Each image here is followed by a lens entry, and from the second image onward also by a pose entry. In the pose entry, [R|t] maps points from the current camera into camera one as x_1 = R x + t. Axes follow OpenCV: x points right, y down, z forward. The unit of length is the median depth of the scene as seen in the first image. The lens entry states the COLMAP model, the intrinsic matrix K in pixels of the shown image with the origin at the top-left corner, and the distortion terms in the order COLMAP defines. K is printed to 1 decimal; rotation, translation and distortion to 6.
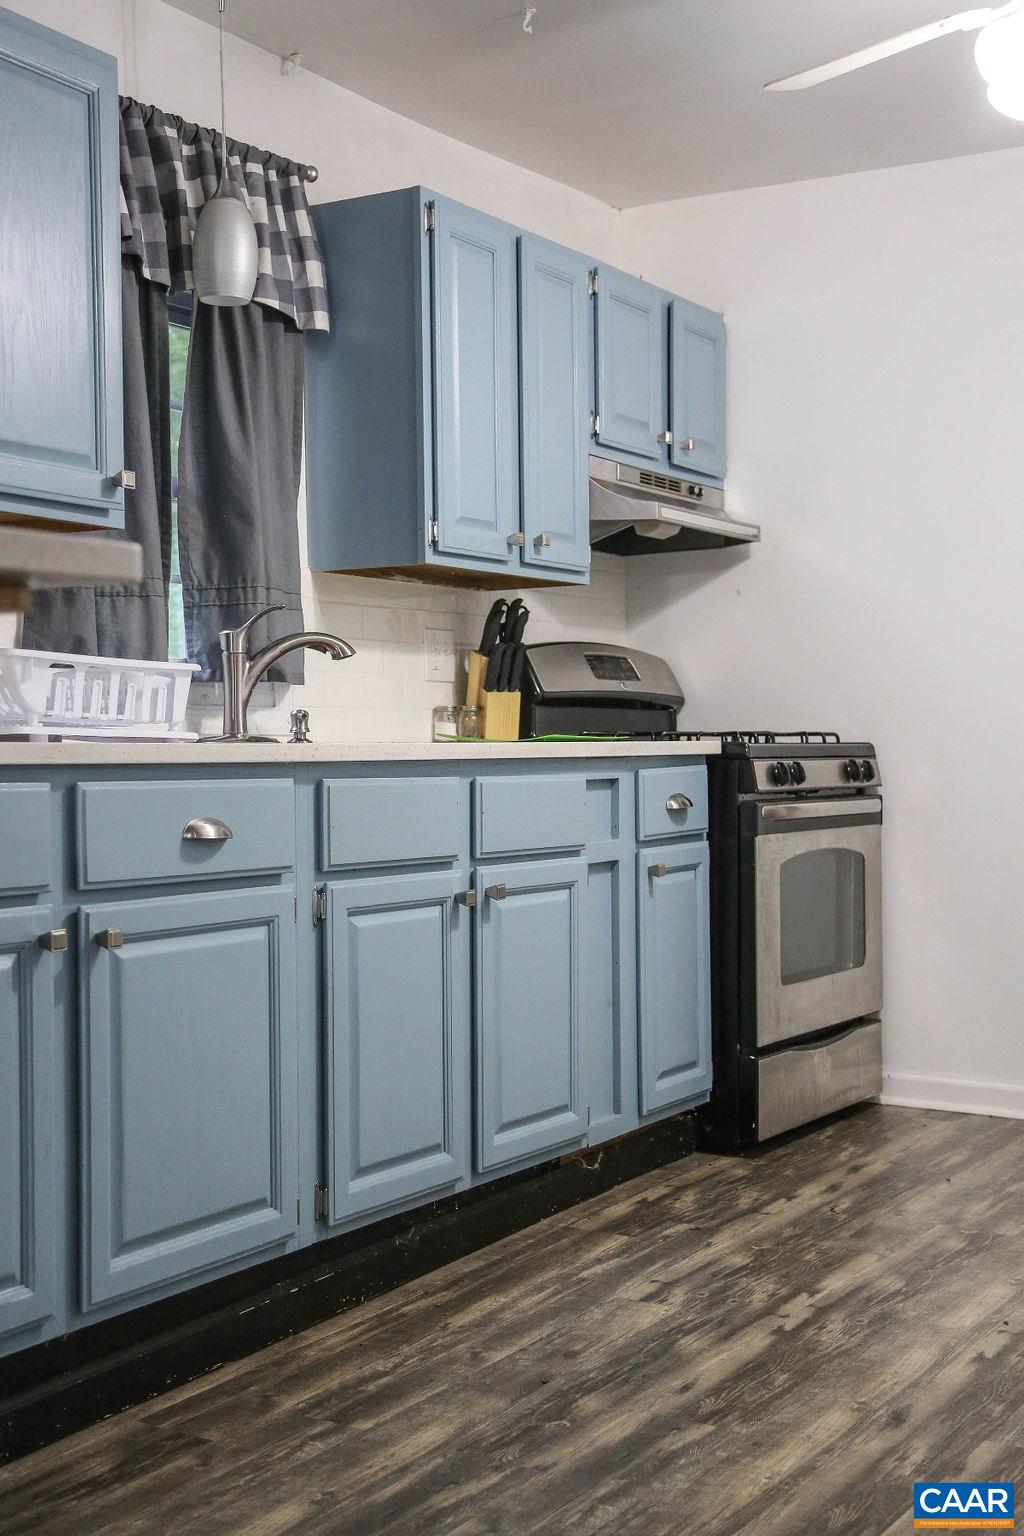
lens RADIAL K [[2040.3, 0, 512.0], [0, 2040.3, 768.0], [0, 0, 1]] dist [0.112596, 0.045465]
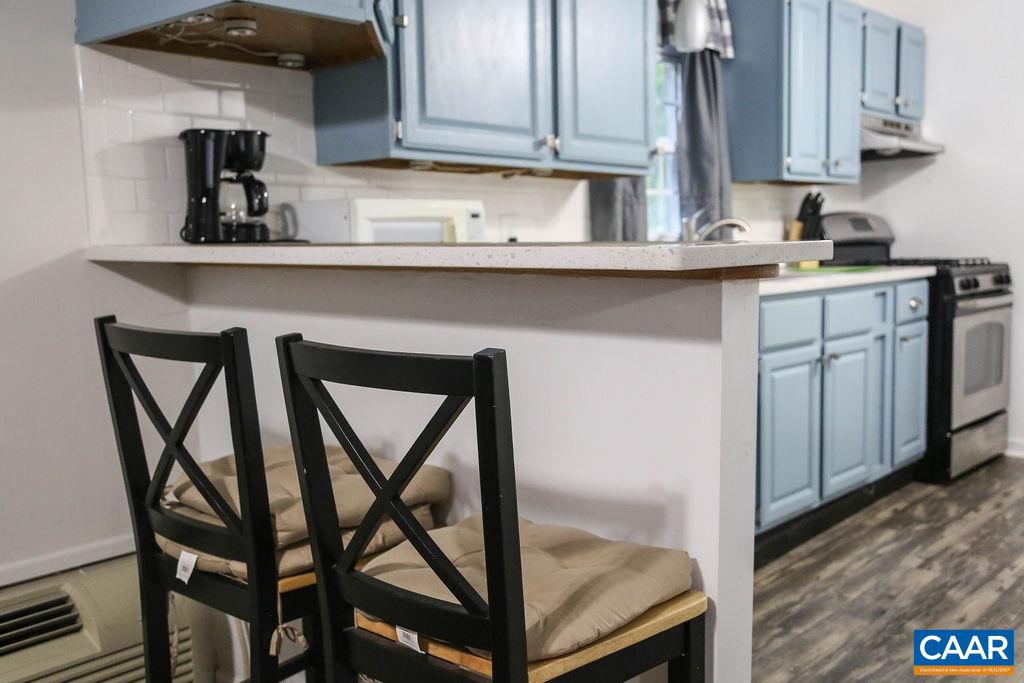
lens RADIAL K [[1035.1, 0, 500.3], [0, 1035.1, 338.0], [0, 0, 1]] dist [0.012944, 0.021474]
pose [[0.981794, 0.006656, -0.189834, -0.124381], [0.010404, 0.996001, 0.088732, -0.043277], [0.189666, -0.089092, 0.977798, -0.012325]]
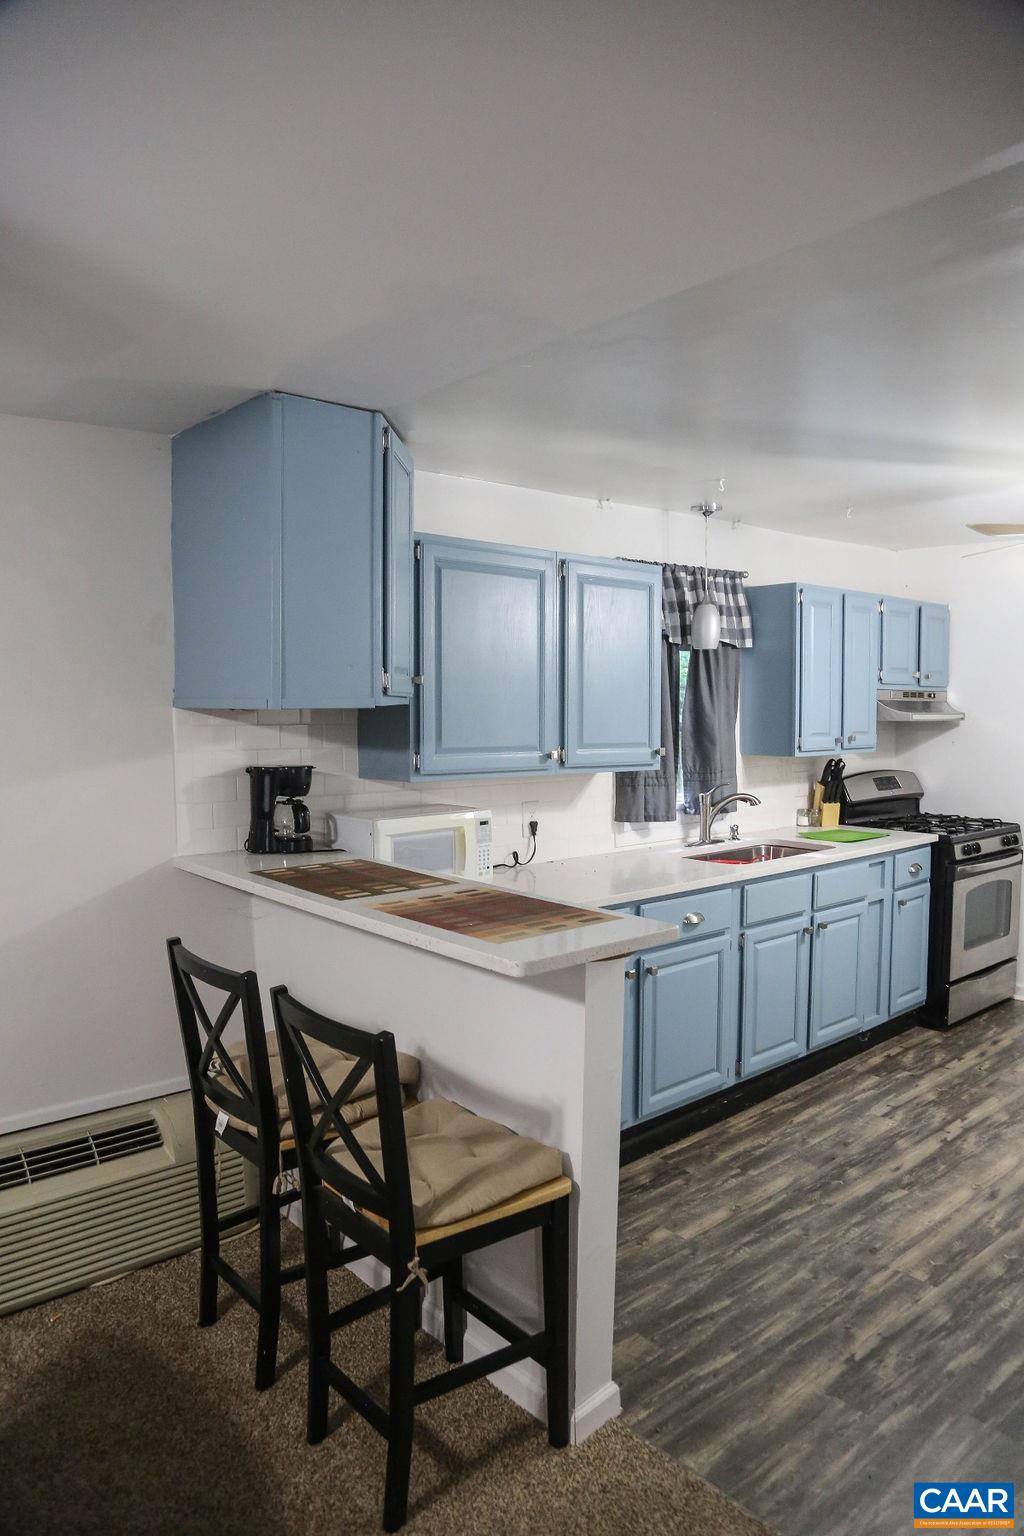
lens RADIAL K [[1050.3, 0, 512.0], [0, 1050.3, 768.0], [0, 0, 1]] dist [-0.122589, 0.075015]
pose [[0.952512, 0.027664, -0.303243, 0.006591], [-0.010186, 0.998202, 0.059070, -0.158580], [0.304332, -0.053176, 0.951081, -0.135010]]
